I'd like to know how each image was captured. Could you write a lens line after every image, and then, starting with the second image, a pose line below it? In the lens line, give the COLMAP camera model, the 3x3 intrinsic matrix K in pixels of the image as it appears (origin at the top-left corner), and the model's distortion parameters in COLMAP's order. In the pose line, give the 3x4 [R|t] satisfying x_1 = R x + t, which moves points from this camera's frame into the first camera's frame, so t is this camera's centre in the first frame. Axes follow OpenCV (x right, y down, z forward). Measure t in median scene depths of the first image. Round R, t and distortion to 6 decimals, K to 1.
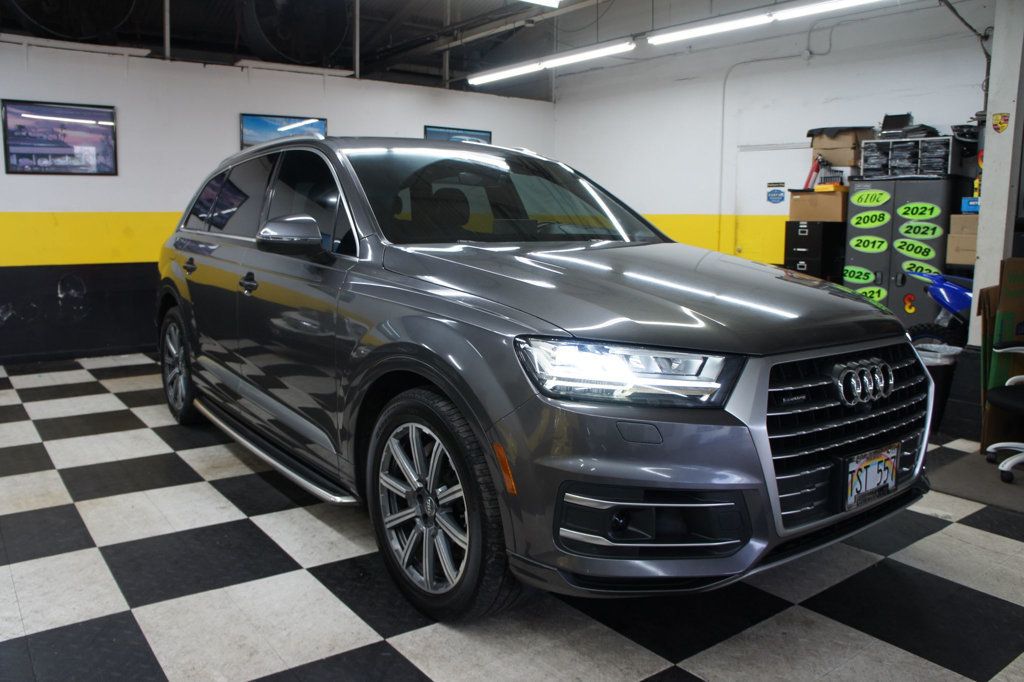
lens RADIAL K [[800.9, 0, 511.3], [0, 800.9, 342.7], [0, 0, 1]] dist [-0.174483, 0.115935]
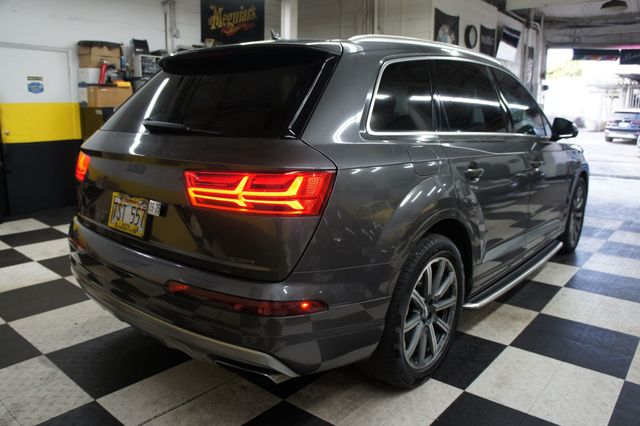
lens RADIAL K [[500.6, 0, 318.2], [0, 500.6, 211.4], [0, 0, 1]] dist [-0.174483, 0.115935]
pose [[-0.227733, -0.208224, 0.951199, -0.628078], [0.133067, 0.961048, 0.242239, -0.143623], [-0.964588, 0.181739, -0.191155, 0.887029]]
